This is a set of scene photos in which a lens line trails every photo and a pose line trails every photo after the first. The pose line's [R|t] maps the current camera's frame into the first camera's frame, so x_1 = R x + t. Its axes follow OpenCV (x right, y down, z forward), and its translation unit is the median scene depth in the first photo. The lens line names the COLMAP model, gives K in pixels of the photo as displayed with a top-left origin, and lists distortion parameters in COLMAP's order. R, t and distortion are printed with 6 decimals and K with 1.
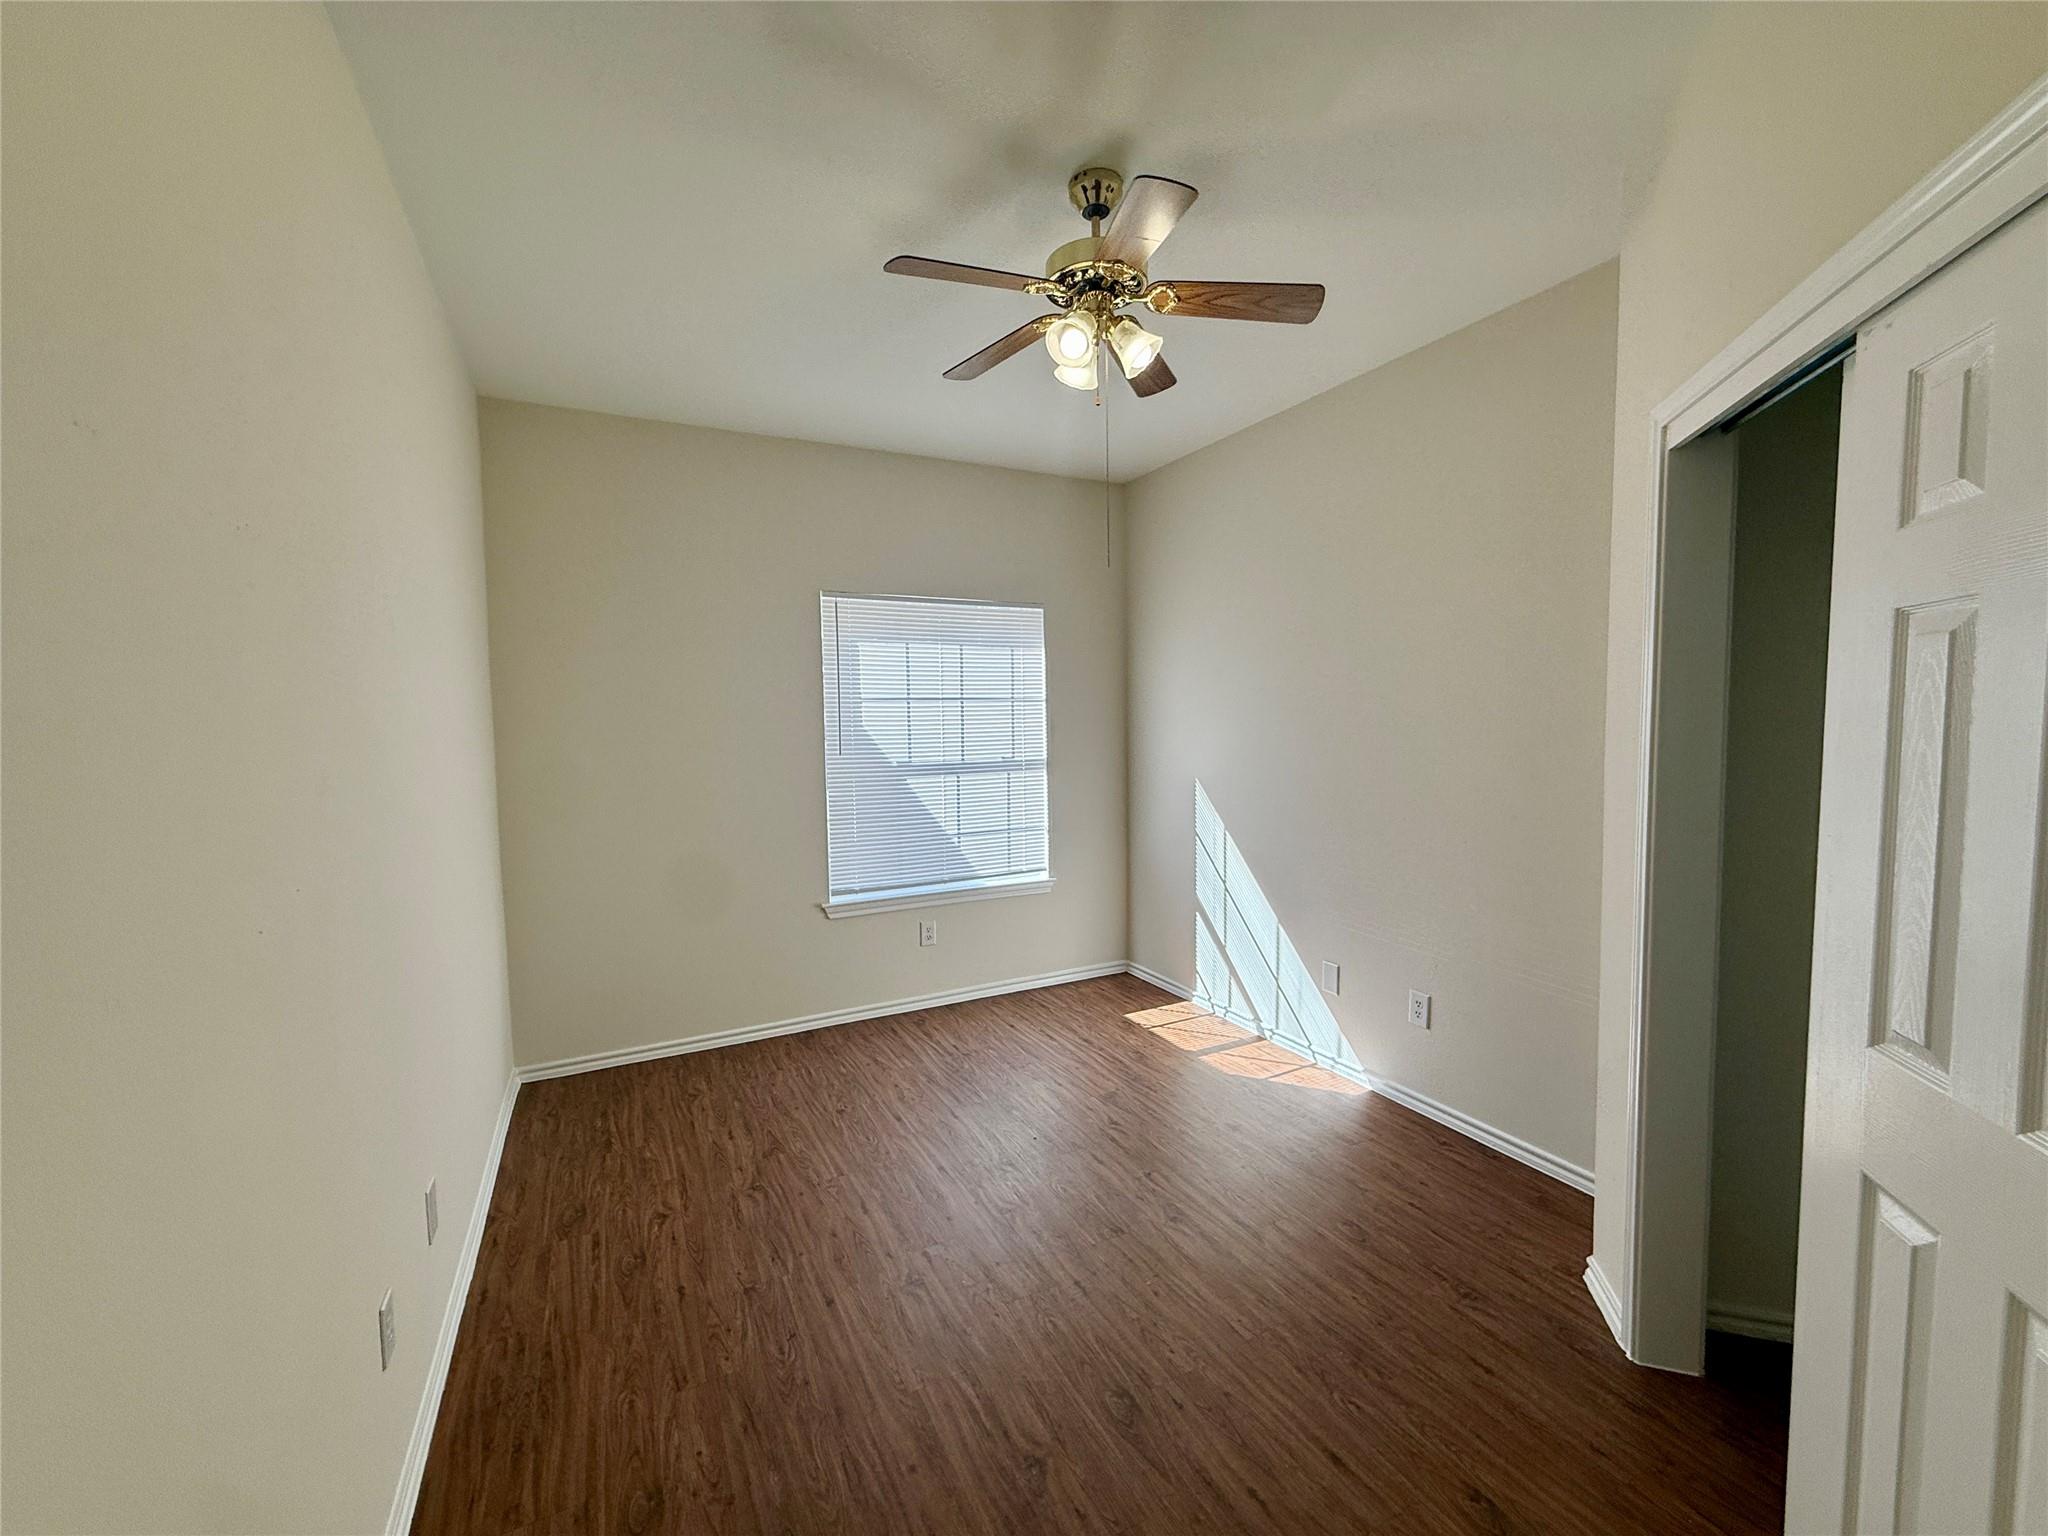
lens RADIAL K [[817.9, 0, 1018.5], [0, 817.9, 769.6], [0, 0, 1]] dist [-0.002676, 0.001073]
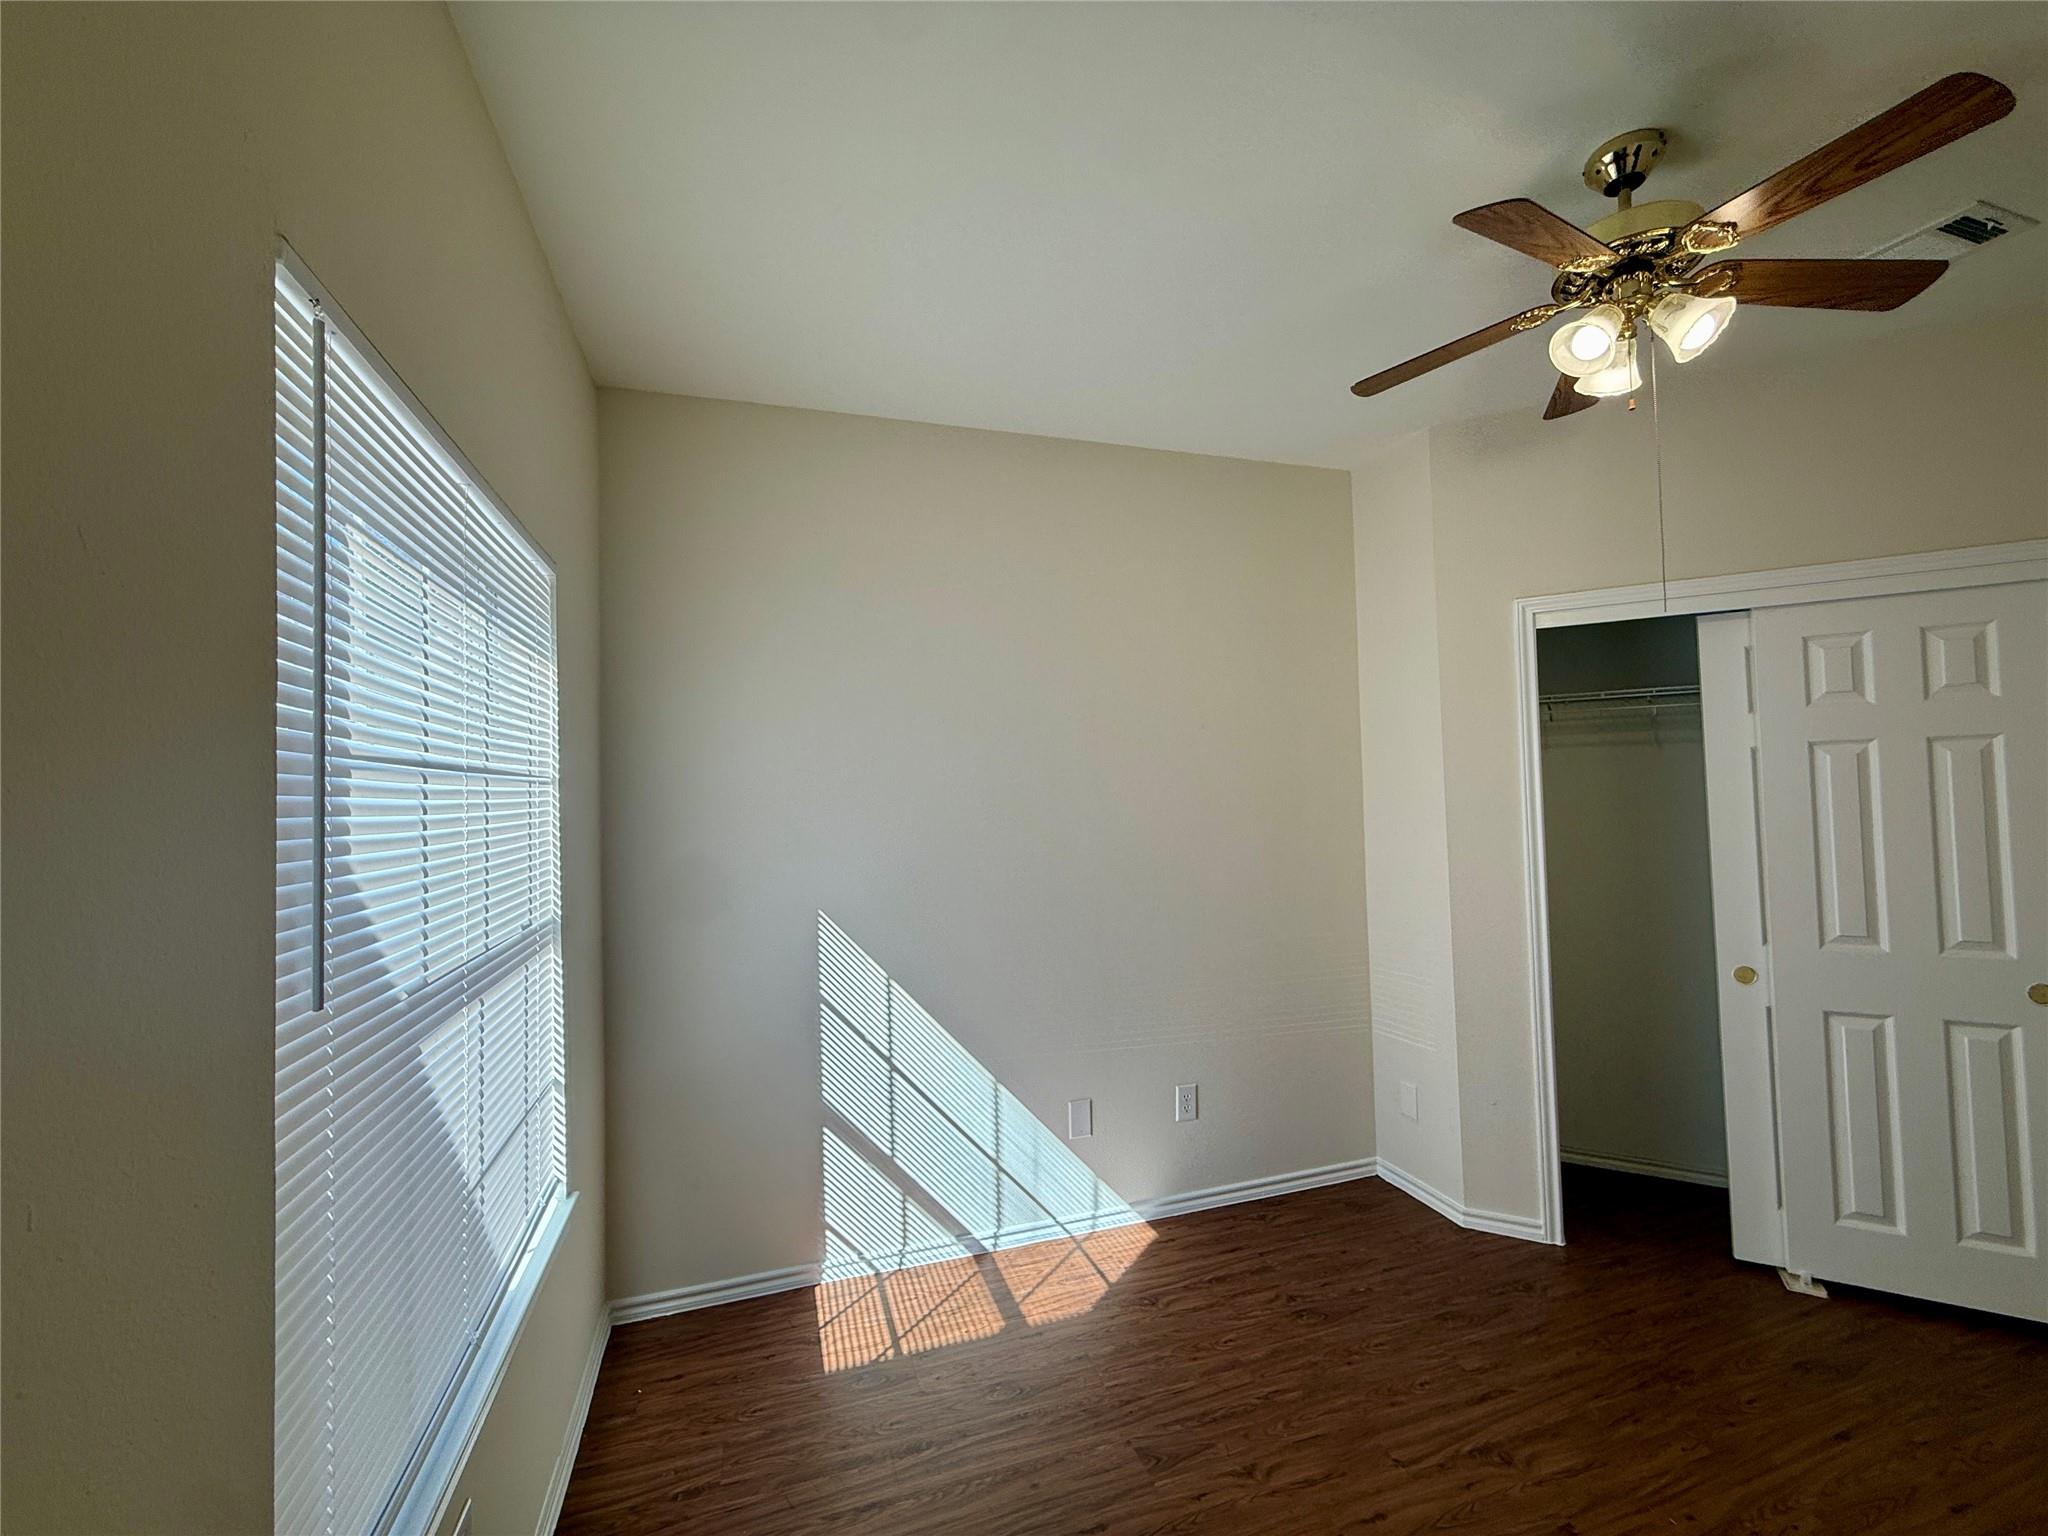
lens RADIAL K [[817.9, 0, 1018.5], [0, 817.9, 769.6], [0, 0, 1]] dist [-0.002676, 0.001073]
pose [[0.165532, 0.037474, 0.985492, -0.408220], [0.089692, 0.994564, -0.052884, -0.054130], [-0.982117, 0.097145, 0.161271, 0.786273]]
